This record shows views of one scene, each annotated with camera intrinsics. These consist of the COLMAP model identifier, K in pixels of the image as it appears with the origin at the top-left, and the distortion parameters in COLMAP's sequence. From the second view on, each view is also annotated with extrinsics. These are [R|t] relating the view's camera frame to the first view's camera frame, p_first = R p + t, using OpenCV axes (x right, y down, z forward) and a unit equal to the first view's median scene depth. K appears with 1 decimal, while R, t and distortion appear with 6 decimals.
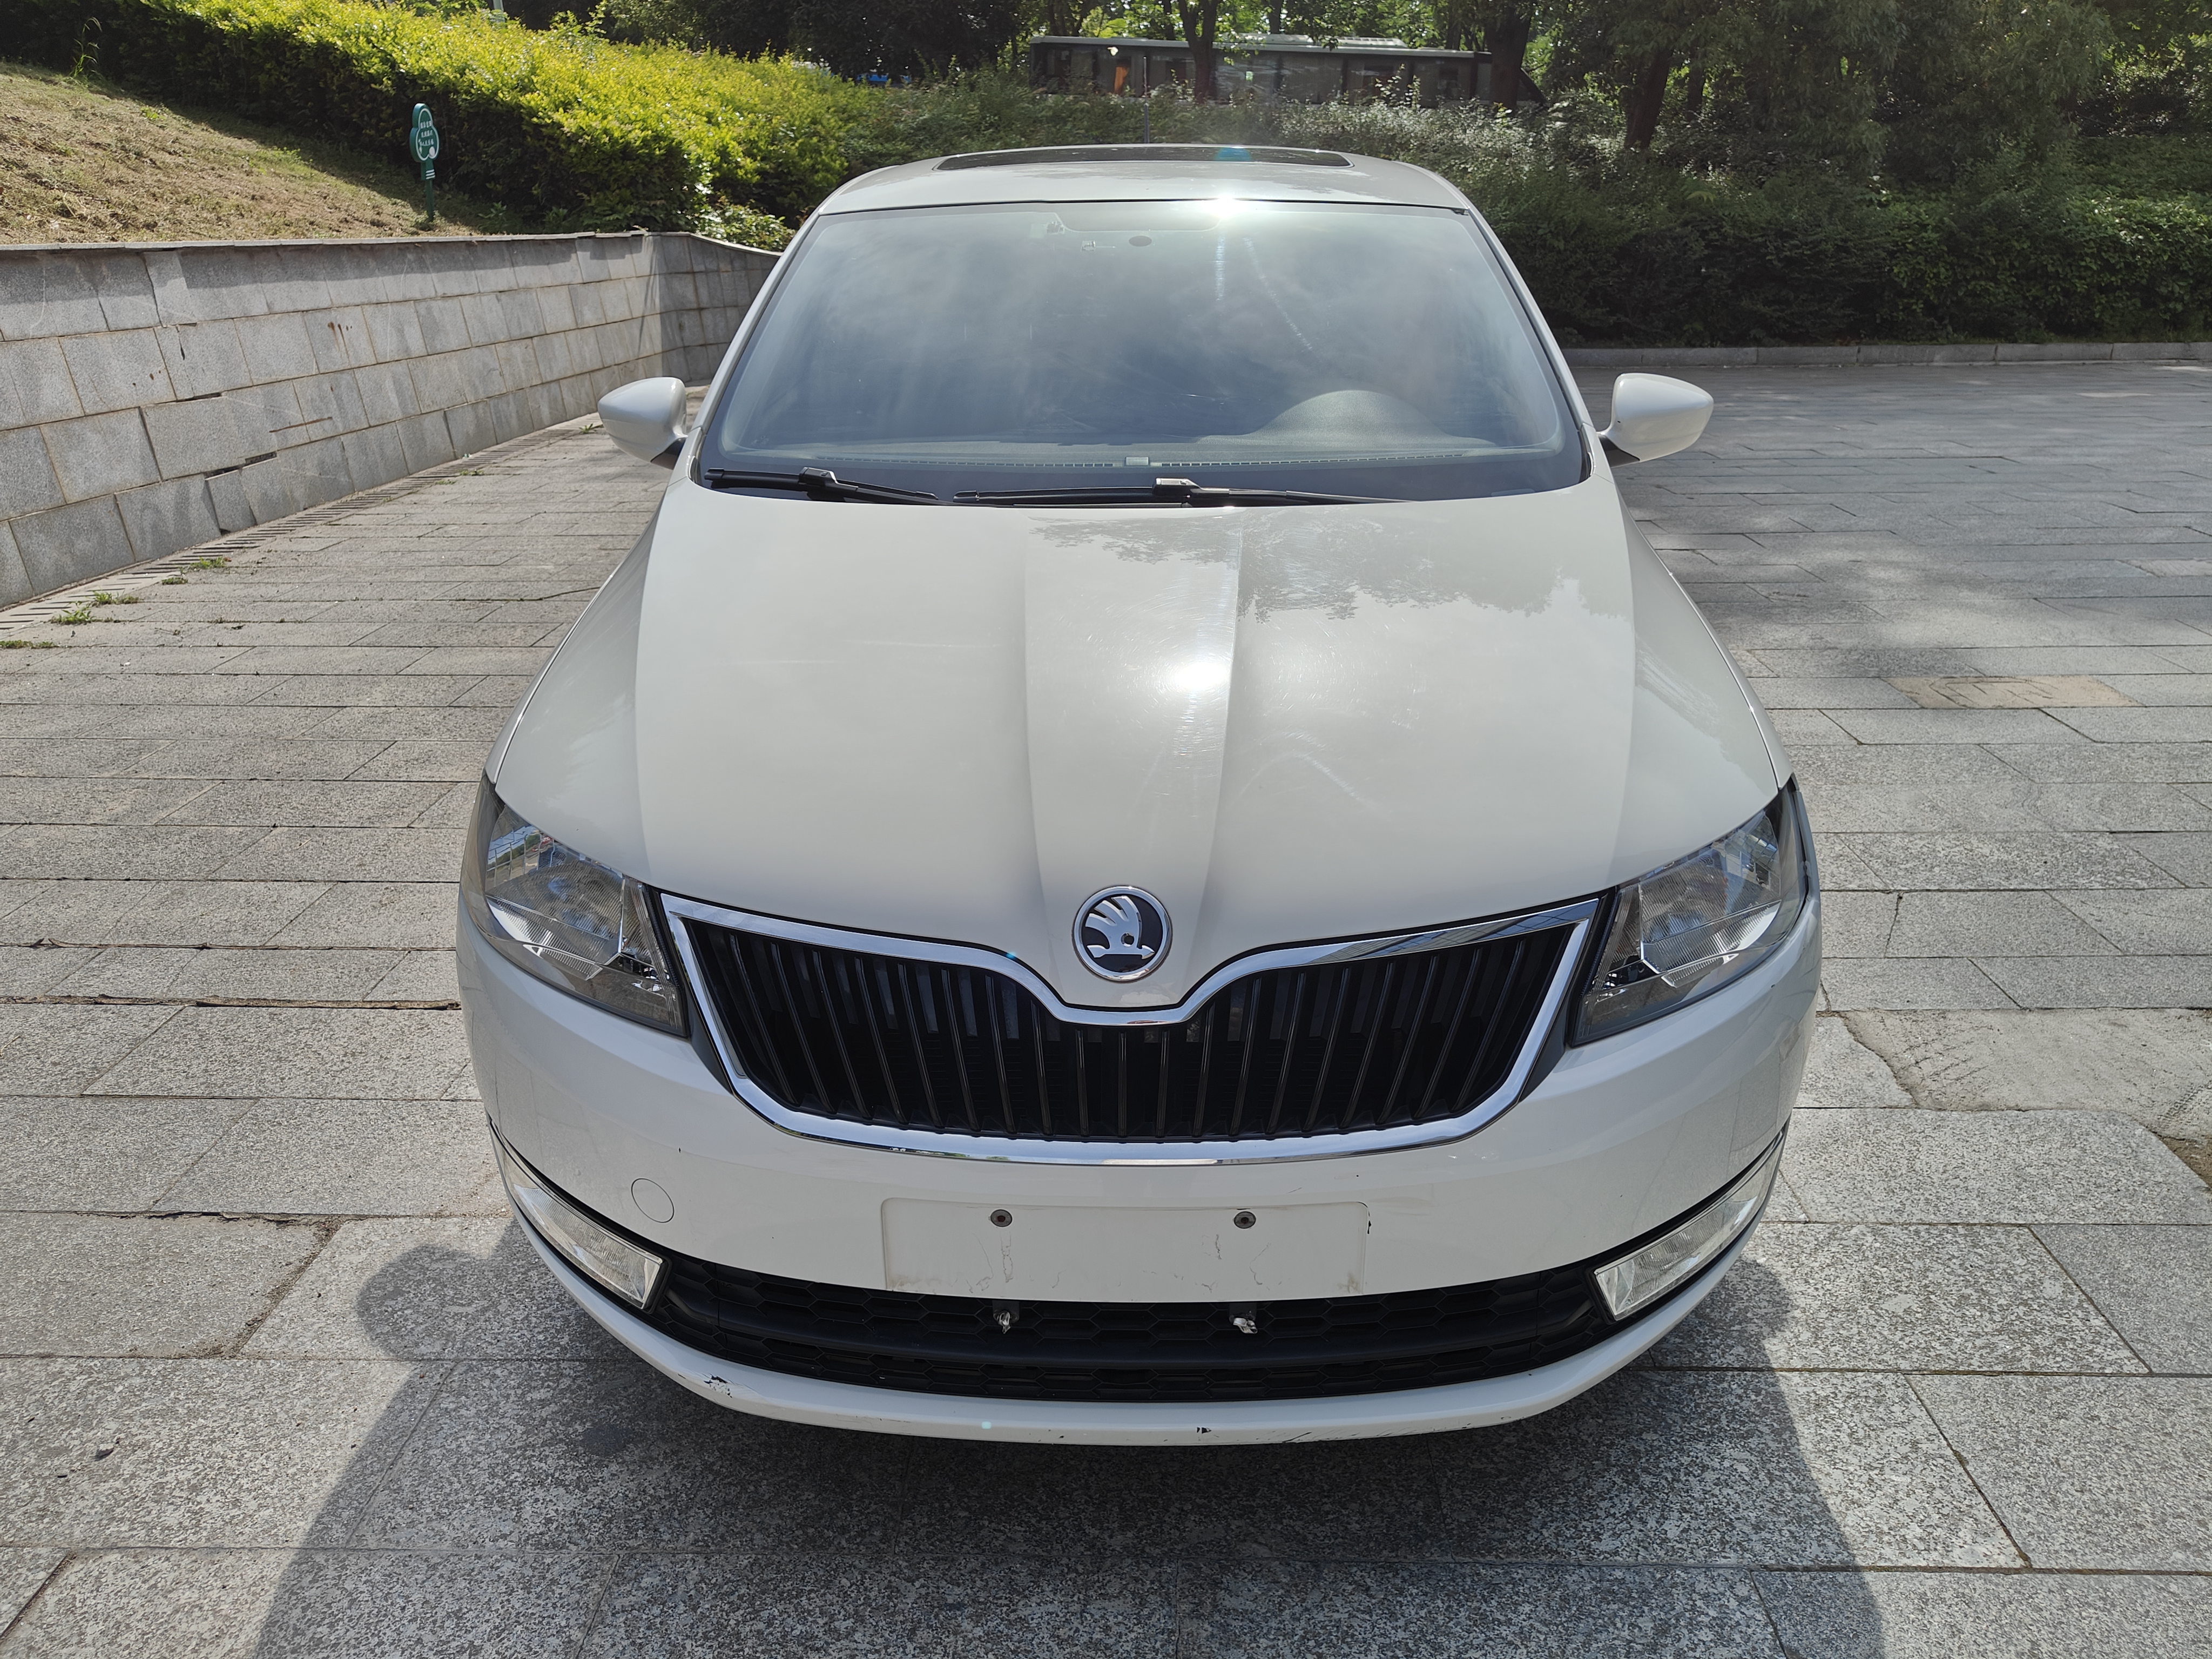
lens RADIAL K [[1535.8, 0, 1119.9], [0, 1535.8, 827.4], [0, 0, 1]] dist [0.009969, 0.003900]
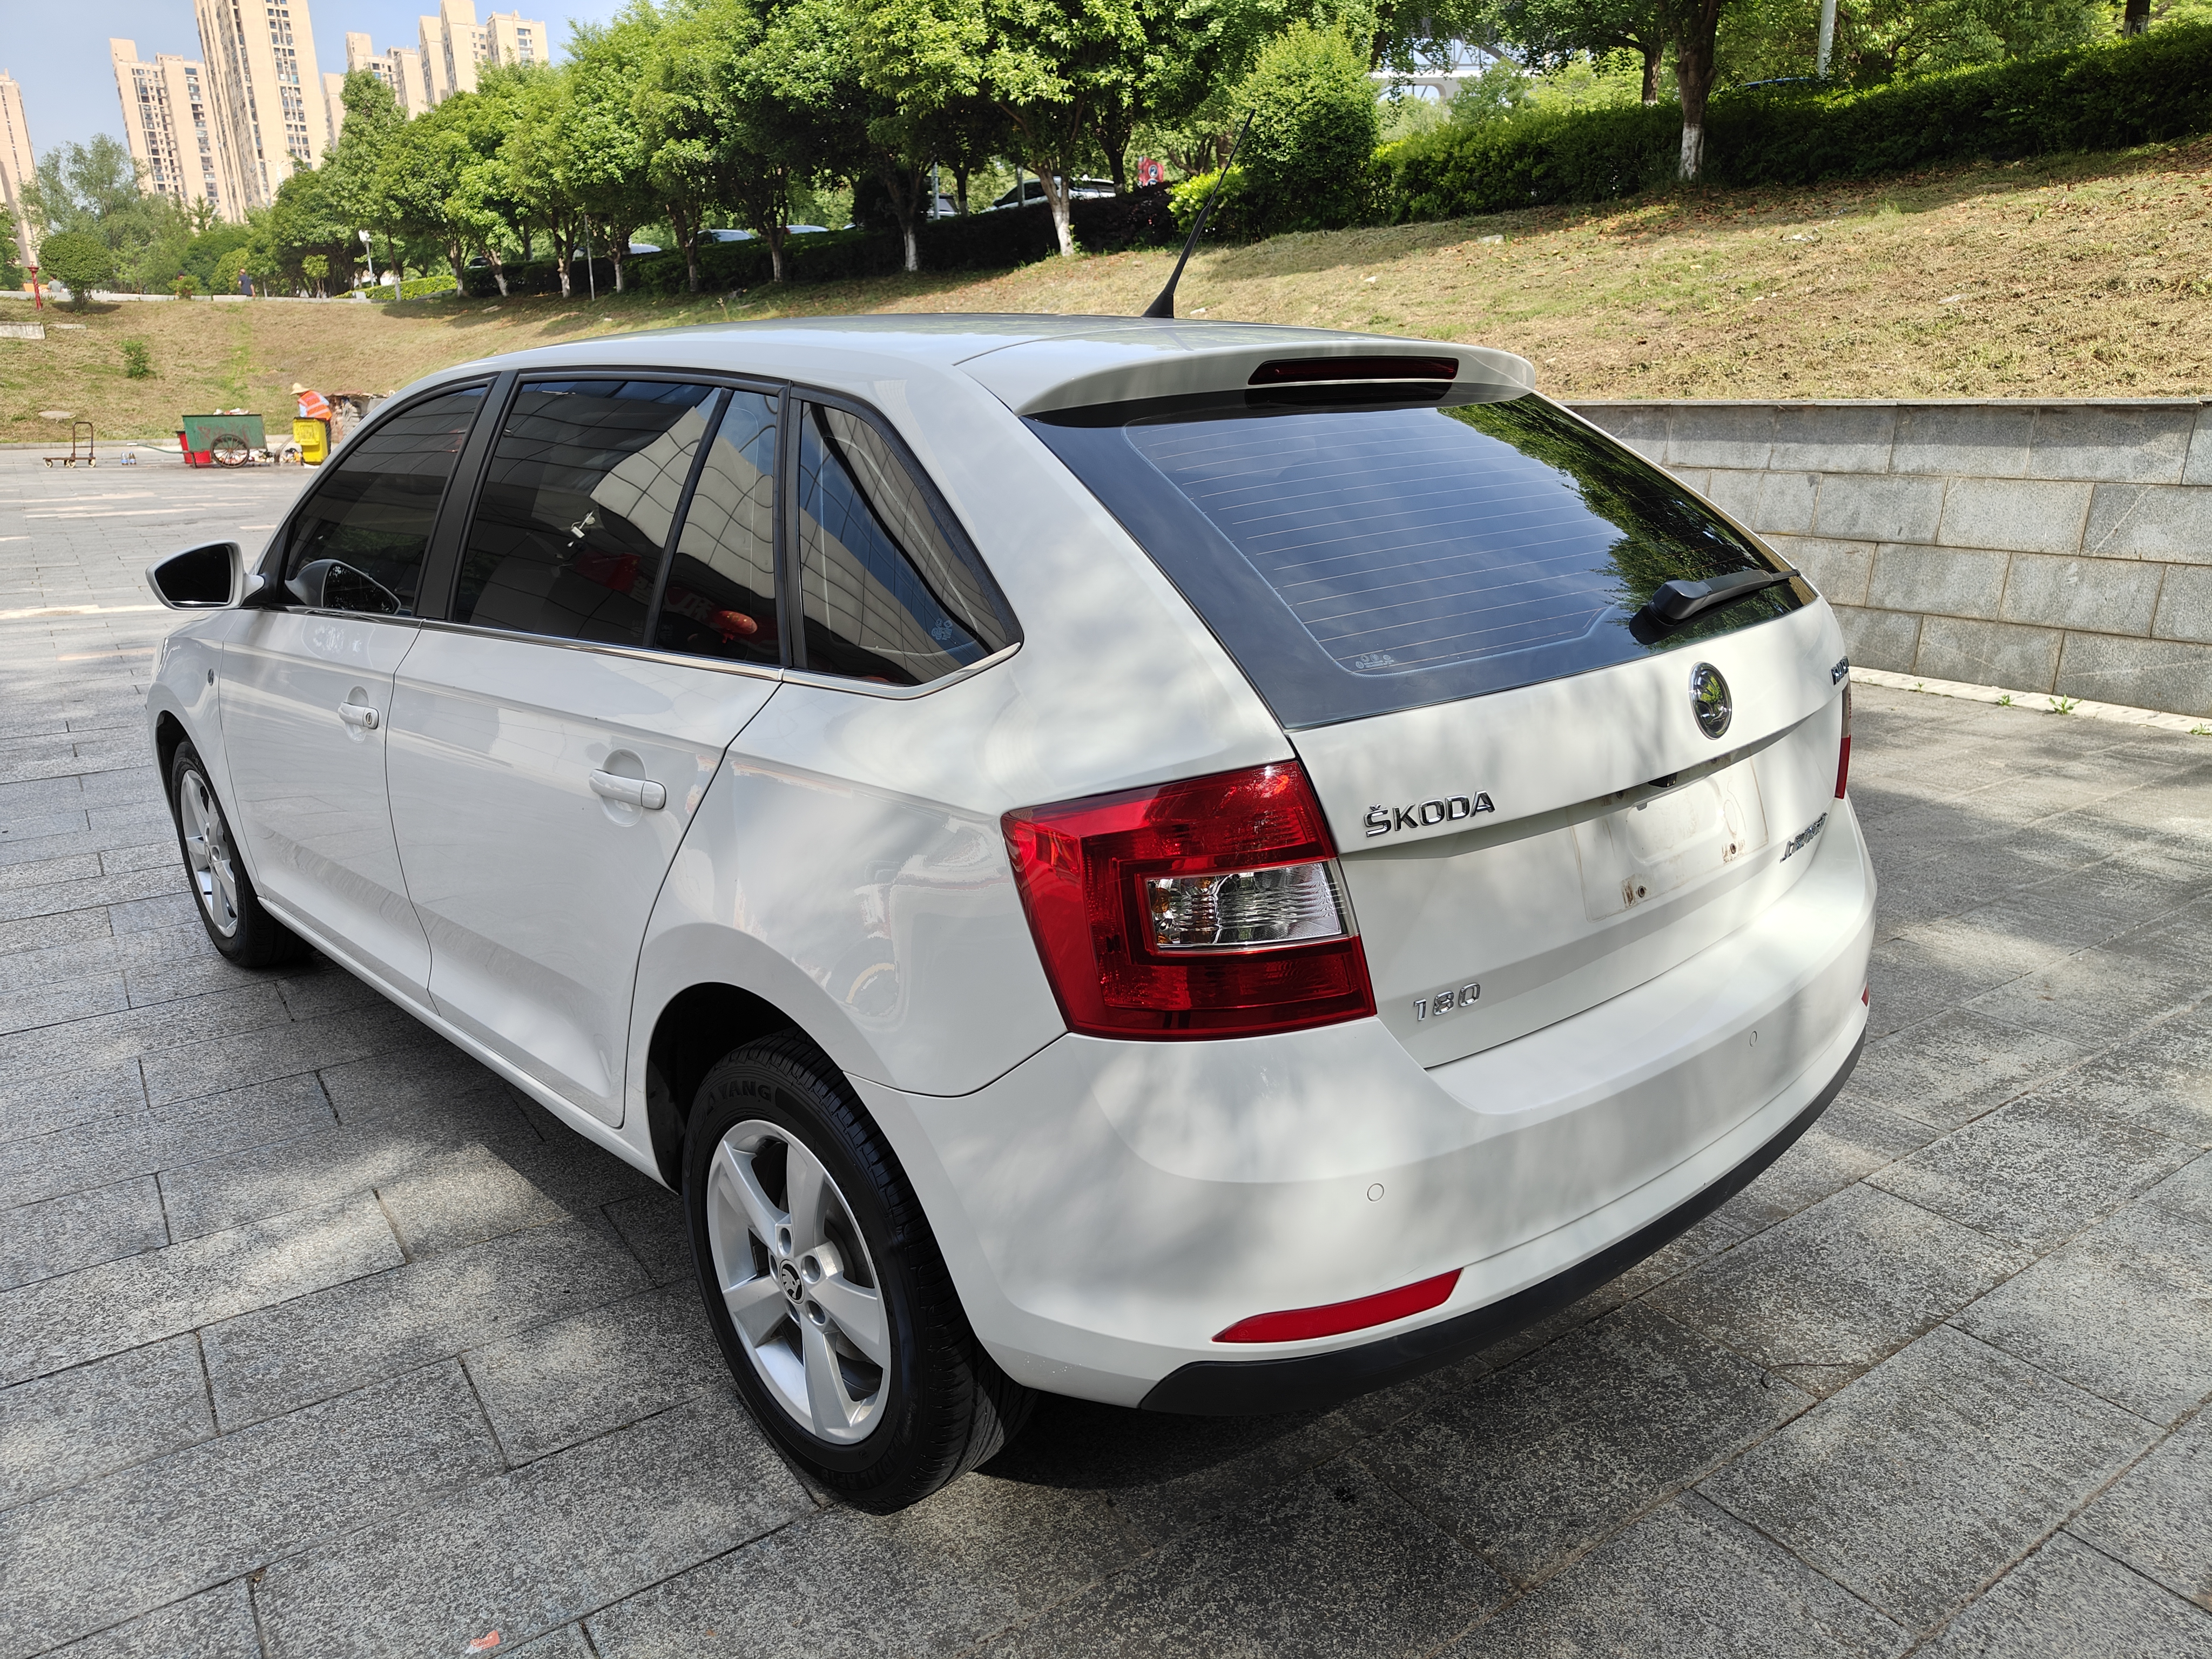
lens RADIAL K [[1545.8, 0, 1102.0], [0, 1545.8, 825.2], [0, 0, 1]] dist [0.006063, 0.005897]
pose [[-0.810209, 0.189335, -0.554720, 0.280635], [-0.186223, 0.814209, 0.549895, -0.483647], [0.555772, 0.548832, -0.624420, 1.191389]]
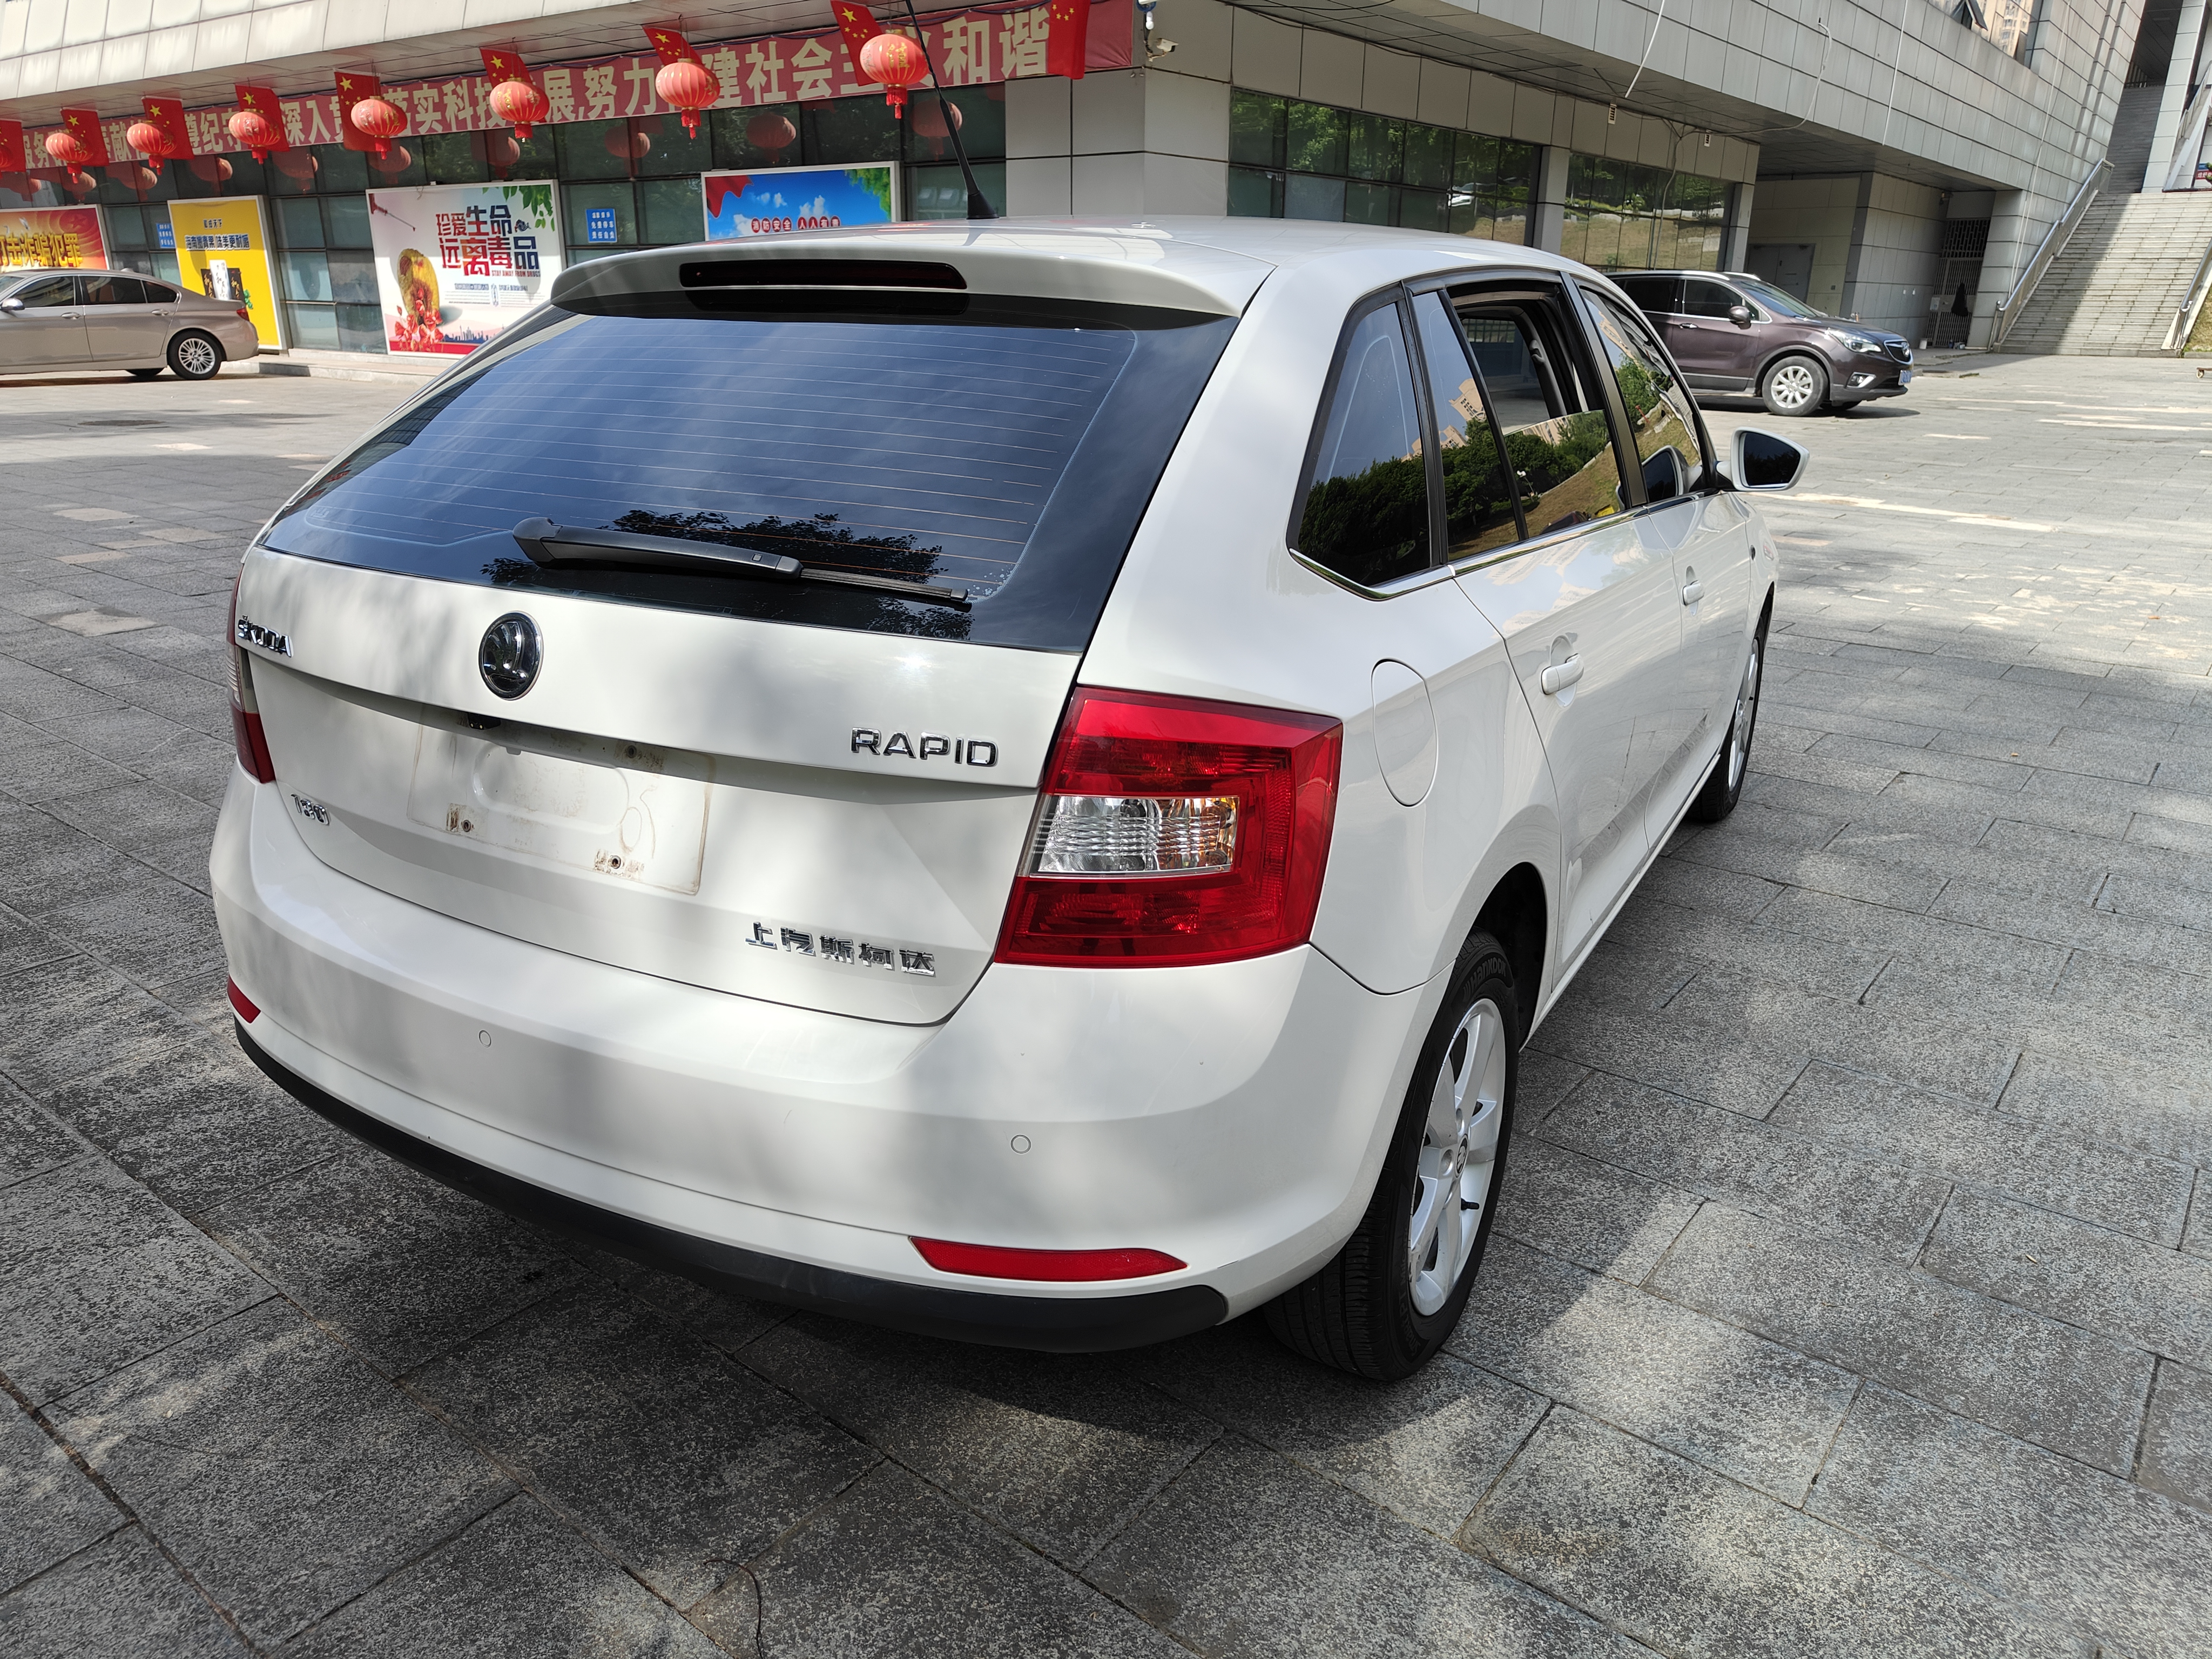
lens RADIAL K [[1535.8, 0, 1119.9], [0, 1535.8, 827.4], [0, 0, 1]] dist [0.009969, 0.003900]
pose [[-0.804140, -0.189104, 0.563559, 0.016943], [0.216776, 0.789475, 0.574227, -0.474264], [-0.553505, 0.583925, -0.593855, 1.181181]]
